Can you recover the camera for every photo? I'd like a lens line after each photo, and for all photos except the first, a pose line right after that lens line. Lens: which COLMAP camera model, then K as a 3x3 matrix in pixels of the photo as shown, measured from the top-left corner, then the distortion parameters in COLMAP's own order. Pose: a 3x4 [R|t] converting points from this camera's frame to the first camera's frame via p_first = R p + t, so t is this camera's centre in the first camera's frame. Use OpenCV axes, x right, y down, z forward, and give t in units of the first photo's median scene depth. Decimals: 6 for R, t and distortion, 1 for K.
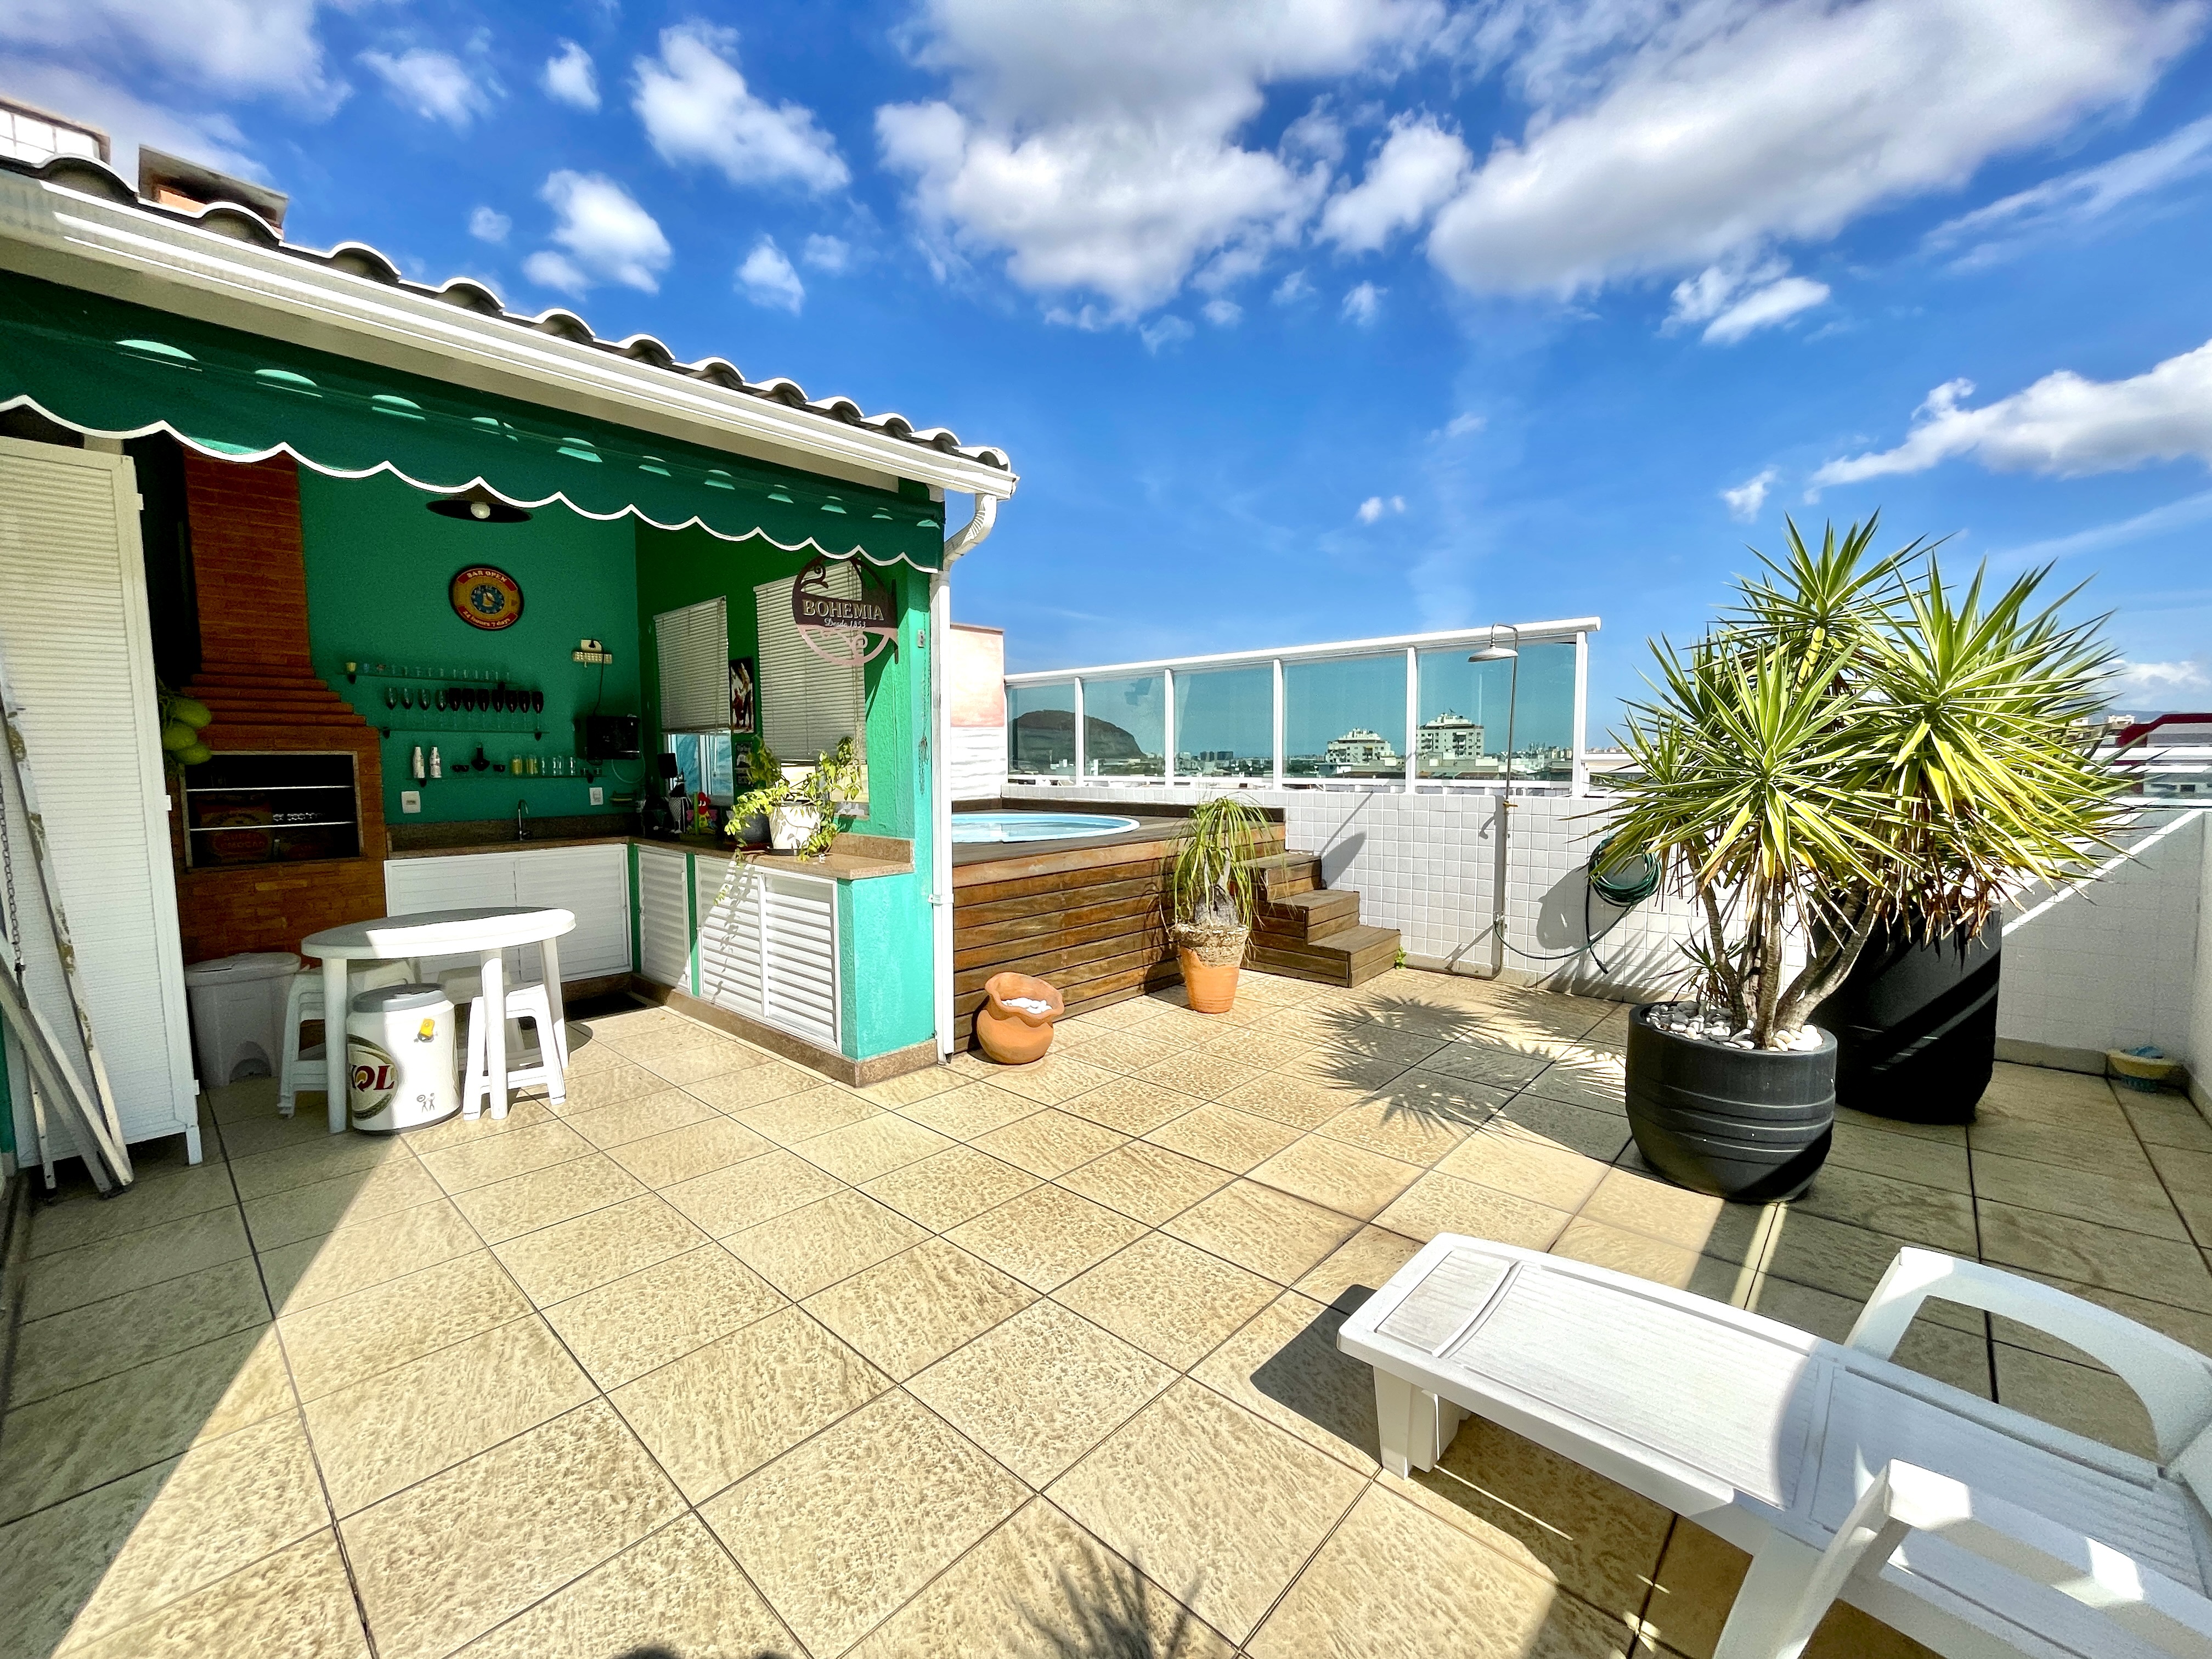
lens RADIAL K [[898.1, 0, 1106.1], [0, 898.1, 830.5], [0, 0, 1]] dist [-0.003585, -0.000161]
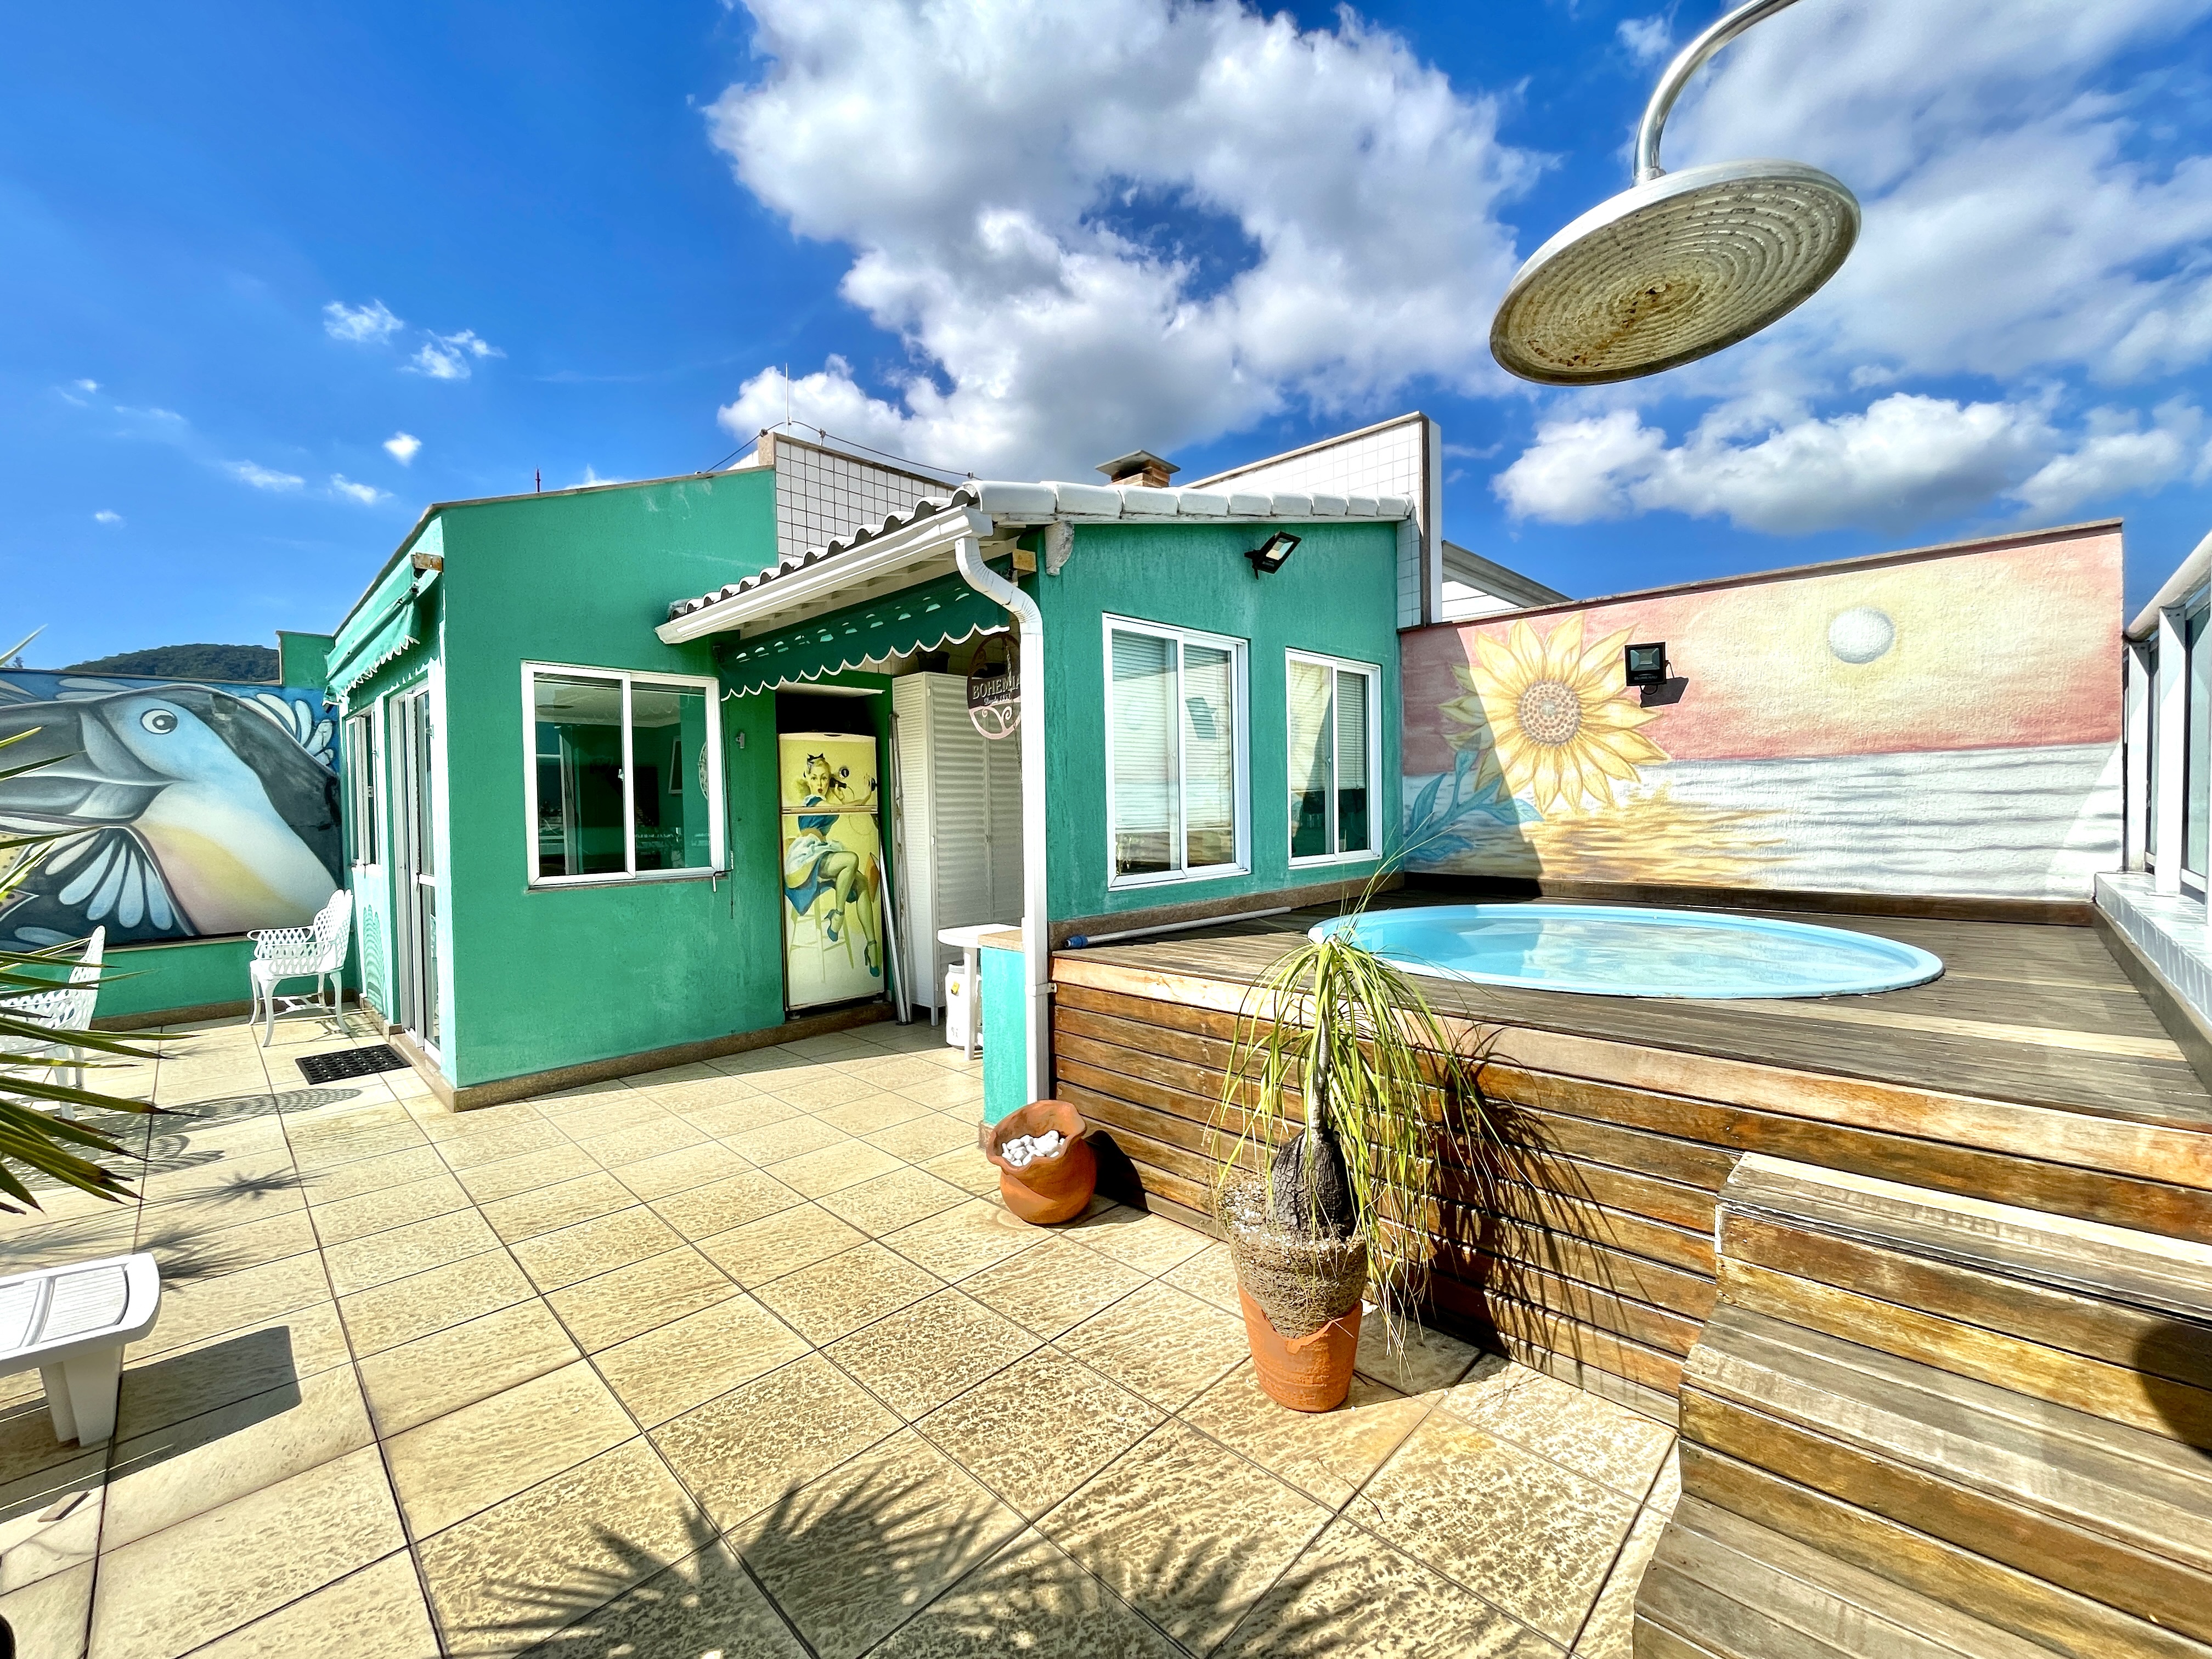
lens RADIAL K [[898.1, 0, 1106.7], [0, 898.1, 824.4], [0, 0, 1]] dist [-0.003585, -0.000161]
pose [[-0.037307, 0.030426, -0.998841, 0.765008], [-0.063474, 0.997446, 0.032754, -0.130977], [0.997286, 0.064623, -0.035280, 1.198266]]
